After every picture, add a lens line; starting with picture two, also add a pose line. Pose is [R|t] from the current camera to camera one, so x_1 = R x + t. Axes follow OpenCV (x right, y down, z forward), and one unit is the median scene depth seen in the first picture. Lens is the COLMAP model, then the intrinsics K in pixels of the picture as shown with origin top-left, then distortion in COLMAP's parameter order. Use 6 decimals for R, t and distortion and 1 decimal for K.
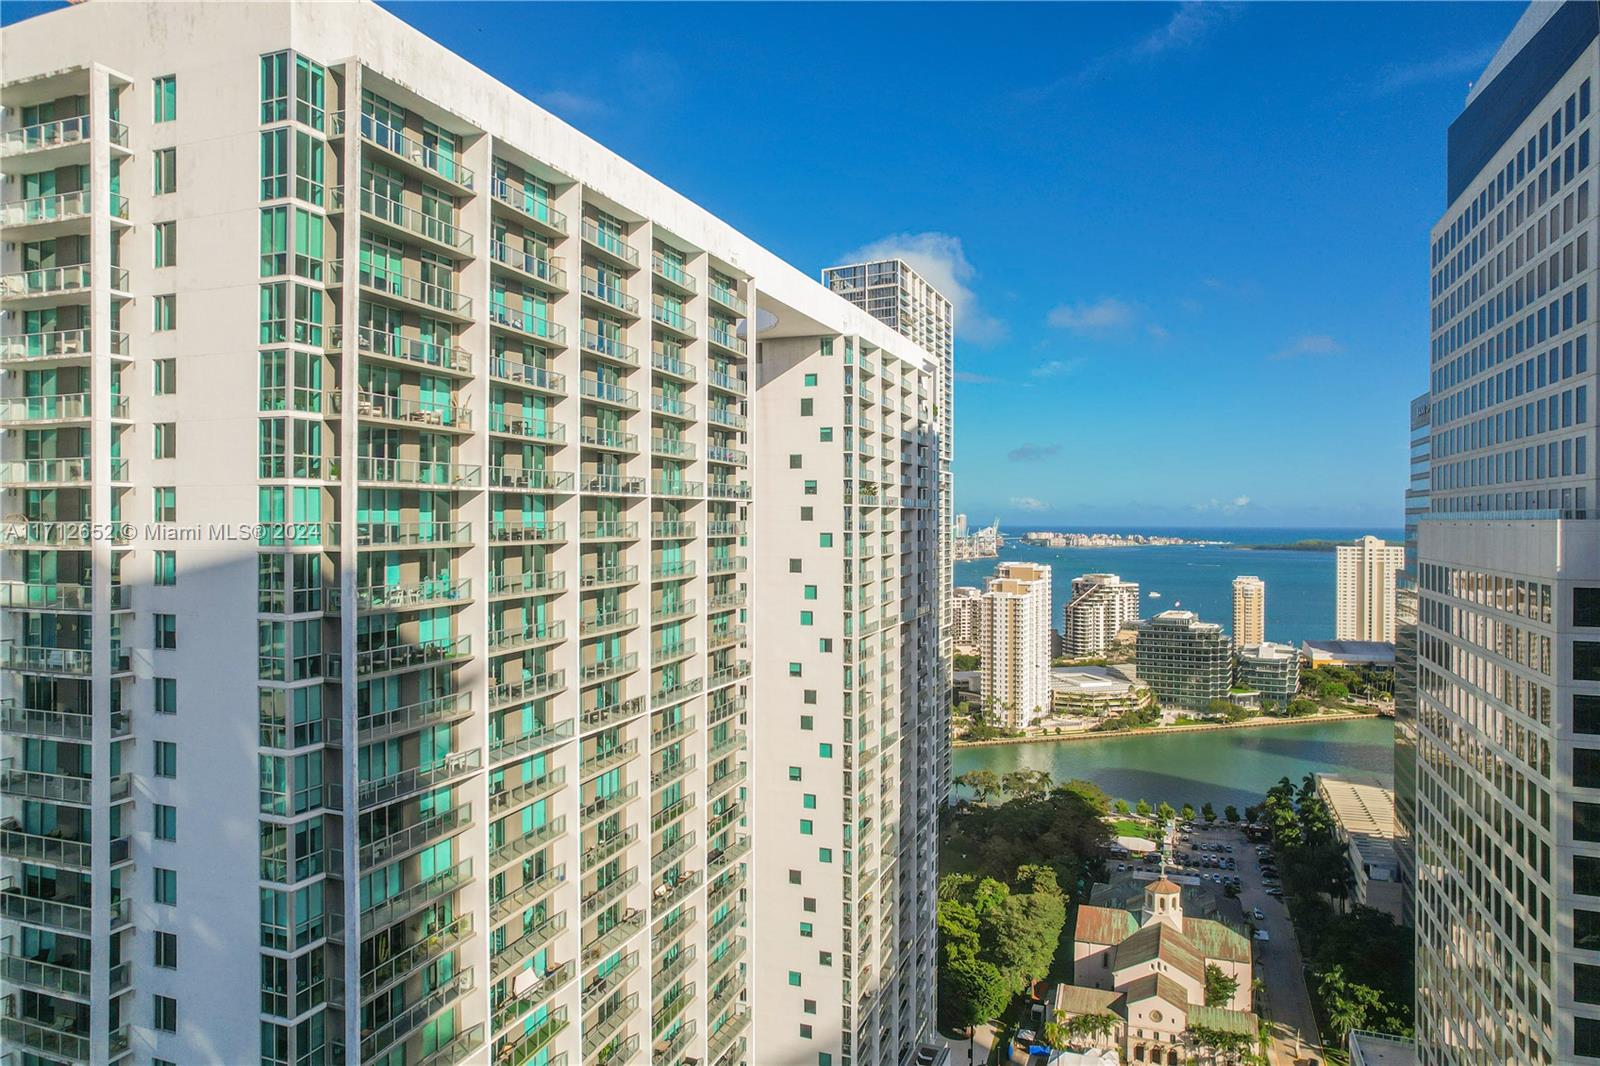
lens RADIAL K [[1031.6, 0, 800.0], [0, 1031.6, 533.0], [0, 0, 1]] dist [-0.084522, 0.075840]
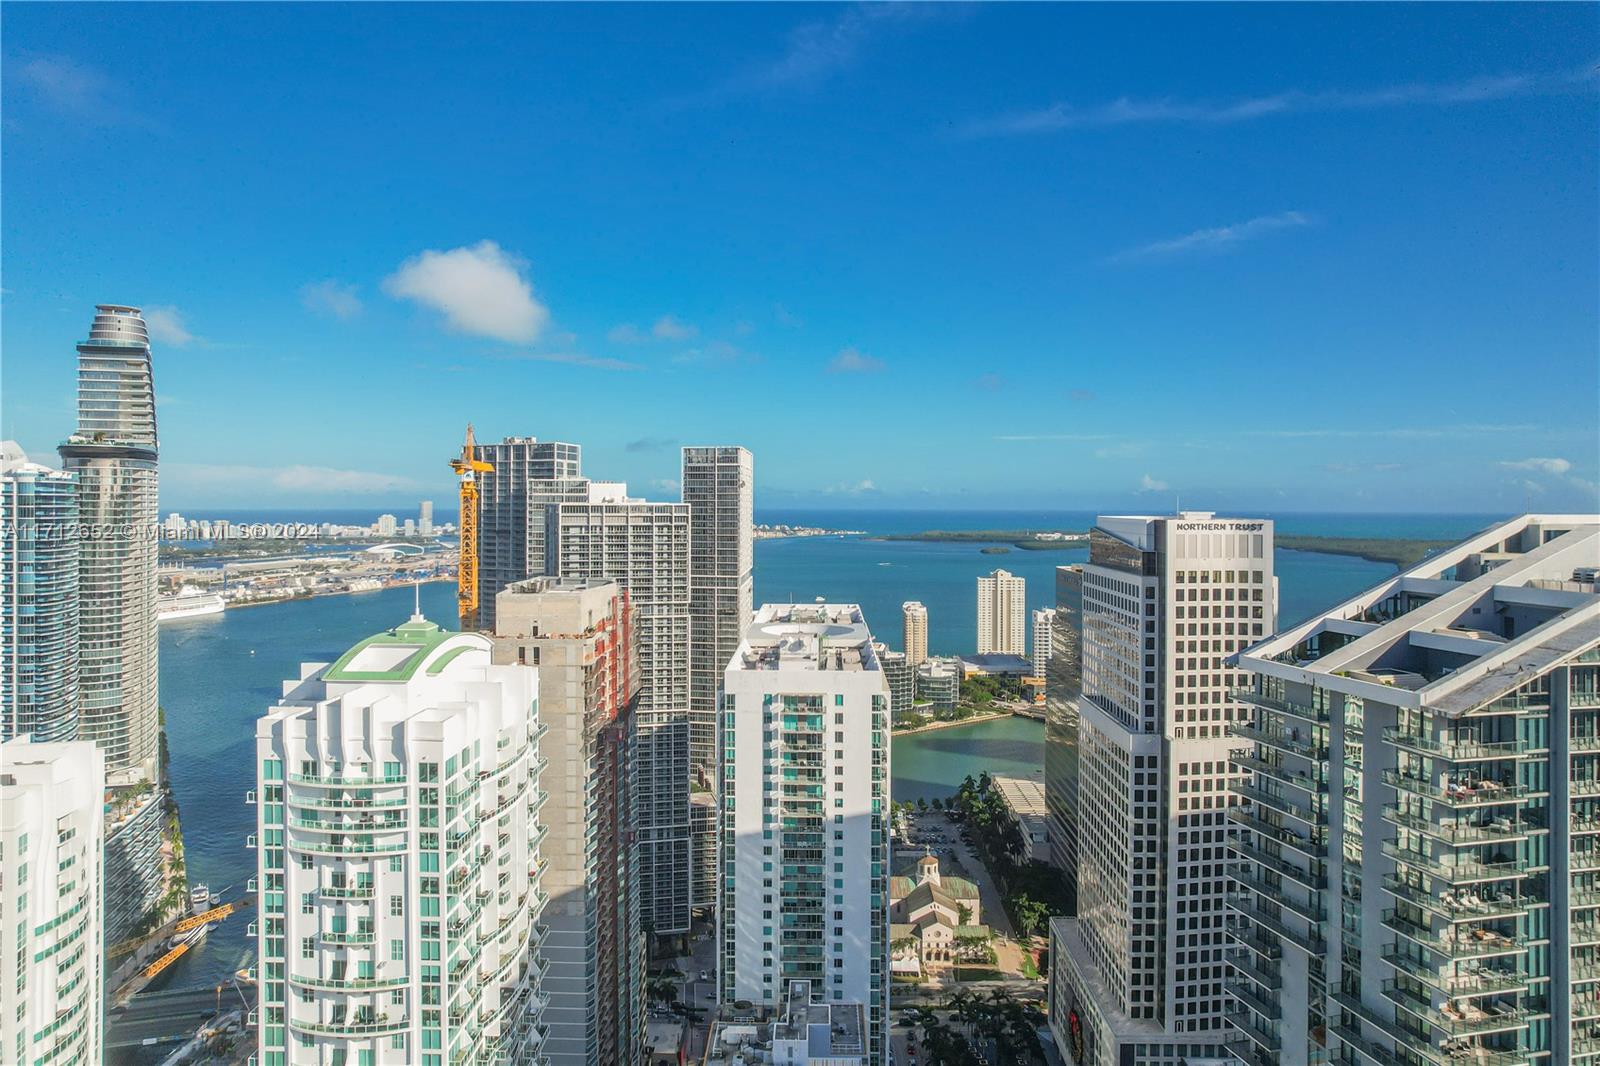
lens RADIAL K [[1020.8, 0, 805.5], [0, 1020.8, 511.3], [0, 0, 1]] dist [-0.060129, 0.000733]
pose [[0.941328, 0.000770, 0.337492, -0.233928], [0.001821, 0.999971, -0.007363, -0.127296], [-0.337488, 0.007545, 0.941300, -0.301105]]
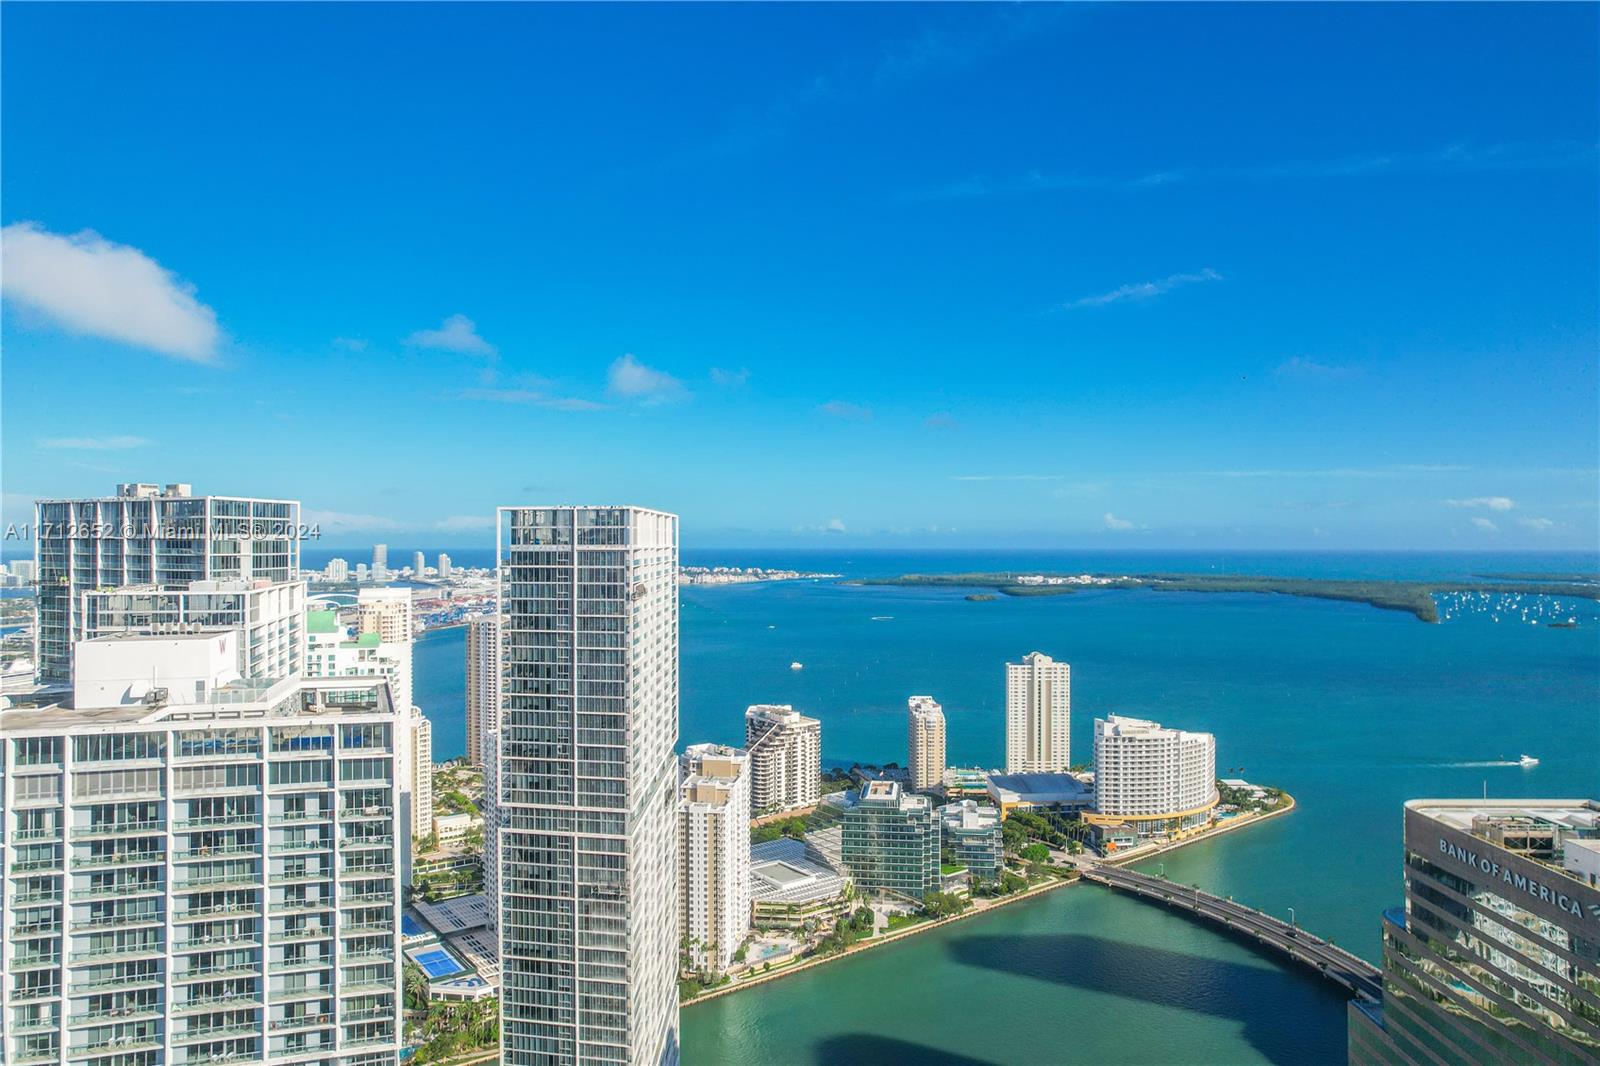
lens RADIAL K [[1031.6, 0, 800.0], [0, 1031.6, 533.0], [0, 0, 1]] dist [-0.084522, 0.075840]
pose [[0.934086, 0.006183, 0.356995, -0.023366], [0.003132, 0.999670, -0.025508, -0.181352], [-0.357034, 0.024944, 0.933758, 0.293779]]
